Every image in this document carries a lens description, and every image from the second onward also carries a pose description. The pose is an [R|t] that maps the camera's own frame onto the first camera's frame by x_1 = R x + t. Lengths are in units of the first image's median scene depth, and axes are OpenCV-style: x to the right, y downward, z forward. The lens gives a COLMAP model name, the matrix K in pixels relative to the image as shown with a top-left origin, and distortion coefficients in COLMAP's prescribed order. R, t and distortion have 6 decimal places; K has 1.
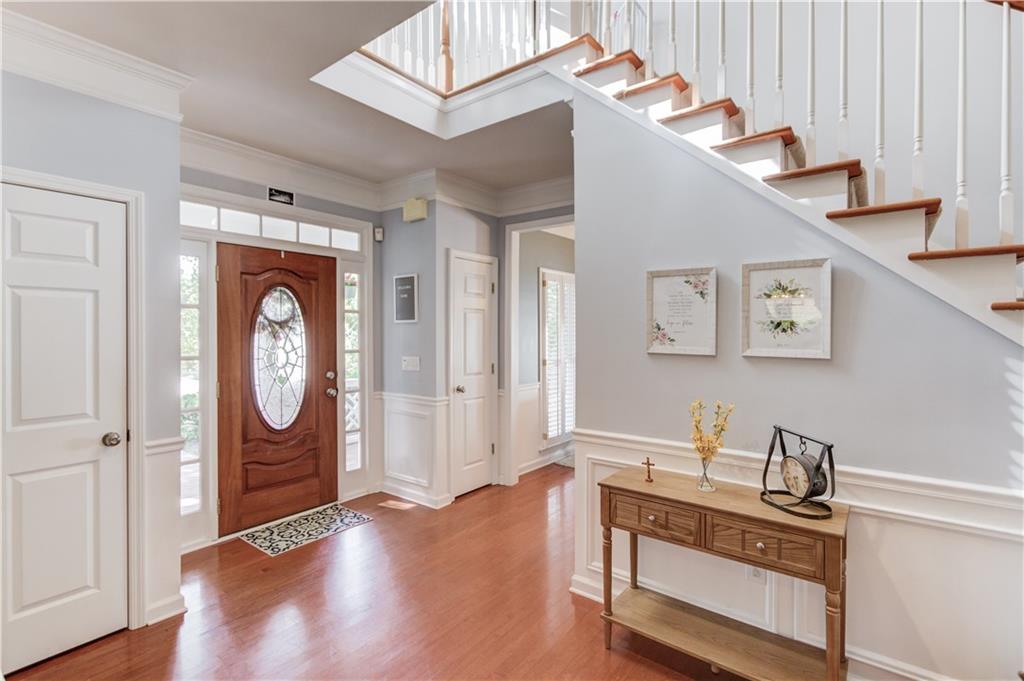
lens RADIAL K [[487.2, 0, 509.1], [0, 487.2, 331.4], [0, 0, 1]] dist [-0.000930, 0.000862]
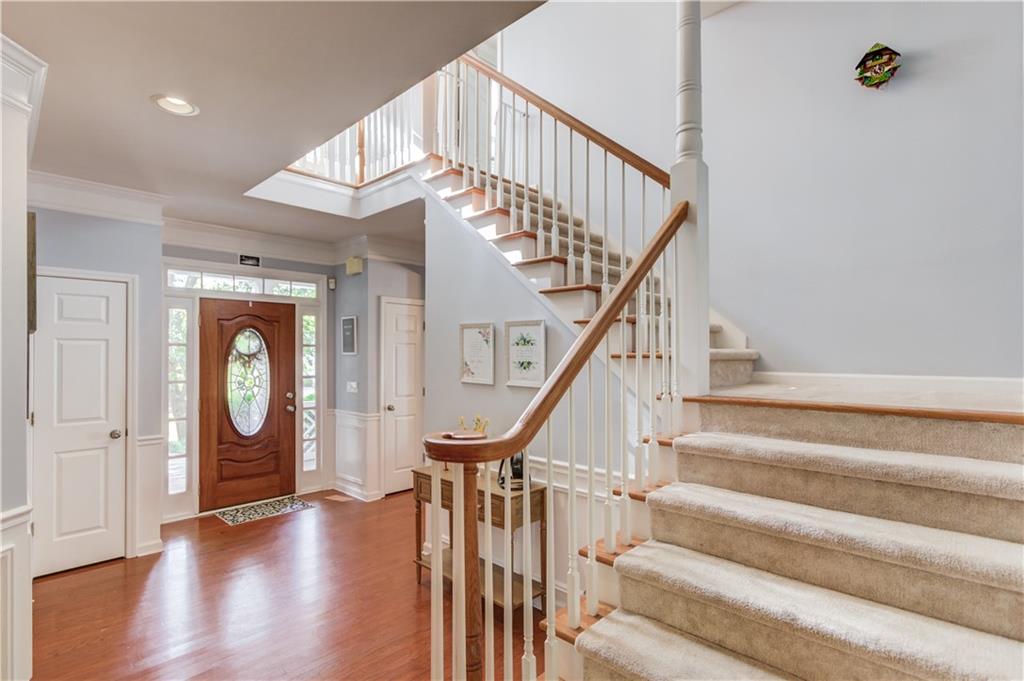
lens RADIAL K [[507.5, 0, 497.2], [0, 507.5, 346.9], [0, 0, 1]] dist [-0.002488, 0.000181]
pose [[0.992970, 0.000491, -0.118367, 0.375486], [-0.001868, 0.999932, -0.011515, -0.026867], [0.118354, 0.011655, 0.992903, -0.300390]]
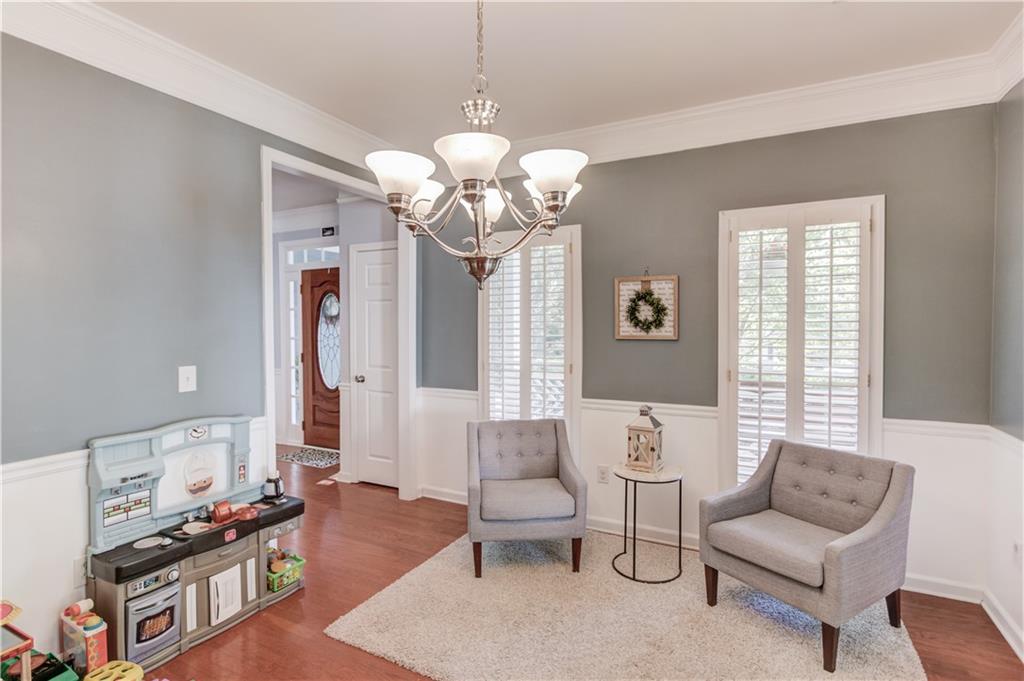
lens RADIAL K [[494.1, 0, 527.8], [0, 494.1, 338.5], [0, 0, 1]] dist [-0.000522, 0.000210]
pose [[0.198823, 0.028605, -0.979618, 1.147405], [-0.000252, 0.999575, 0.029136, 0.002846], [0.980035, -0.005546, 0.198746, 1.316980]]
